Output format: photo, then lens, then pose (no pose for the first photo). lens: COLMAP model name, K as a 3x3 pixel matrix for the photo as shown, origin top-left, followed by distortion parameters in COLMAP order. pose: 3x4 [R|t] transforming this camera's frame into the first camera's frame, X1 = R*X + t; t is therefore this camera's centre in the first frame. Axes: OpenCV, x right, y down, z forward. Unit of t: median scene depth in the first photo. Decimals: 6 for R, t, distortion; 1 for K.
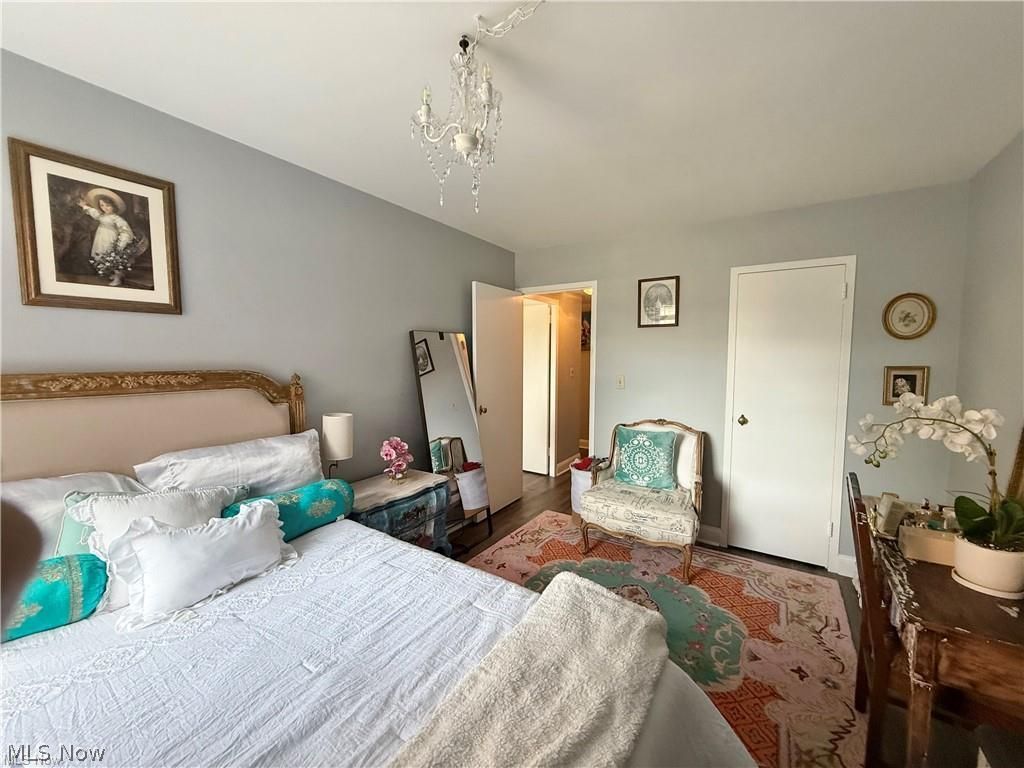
lens RADIAL K [[408.1, 0, 509.4], [0, 408.1, 384.2], [0, 0, 1]] dist [-0.000698, -0.000006]
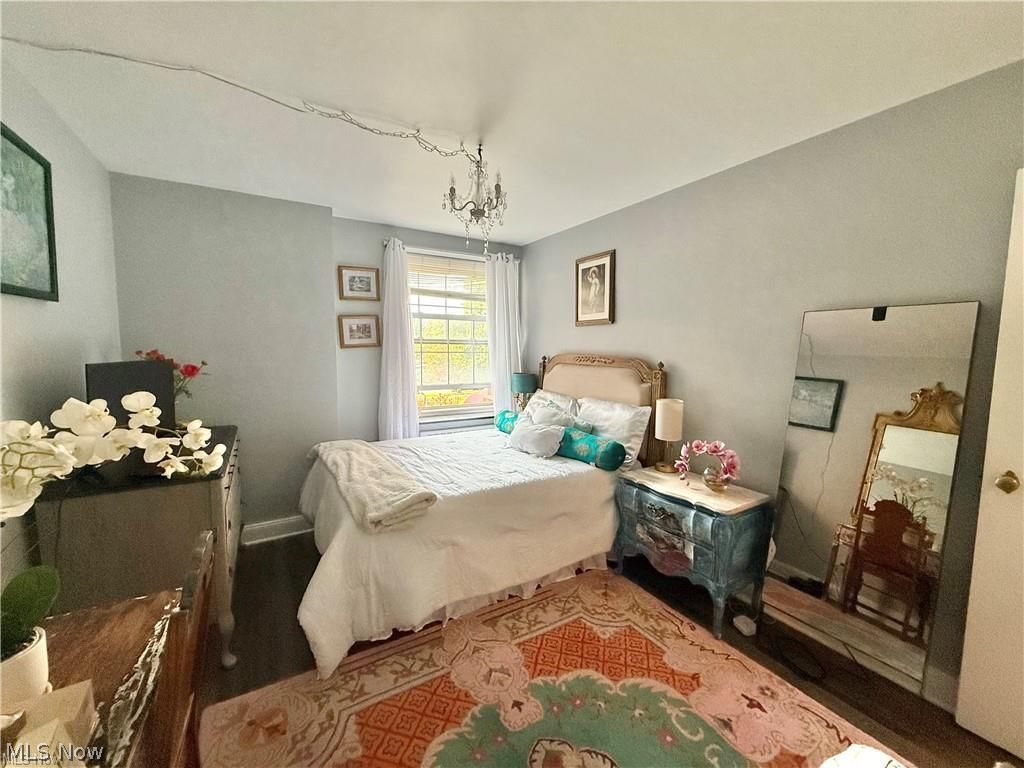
lens RADIAL K [[408.1, 0, 509.8], [0, 408.1, 380.8], [0, 0, 1]] dist [-0.000698, -0.000006]
pose [[-0.425861, 0.069471, -0.902118, 0.971219], [-0.071477, 0.991349, 0.110084, -0.087484], [0.901961, 0.111361, -0.417211, 1.348410]]
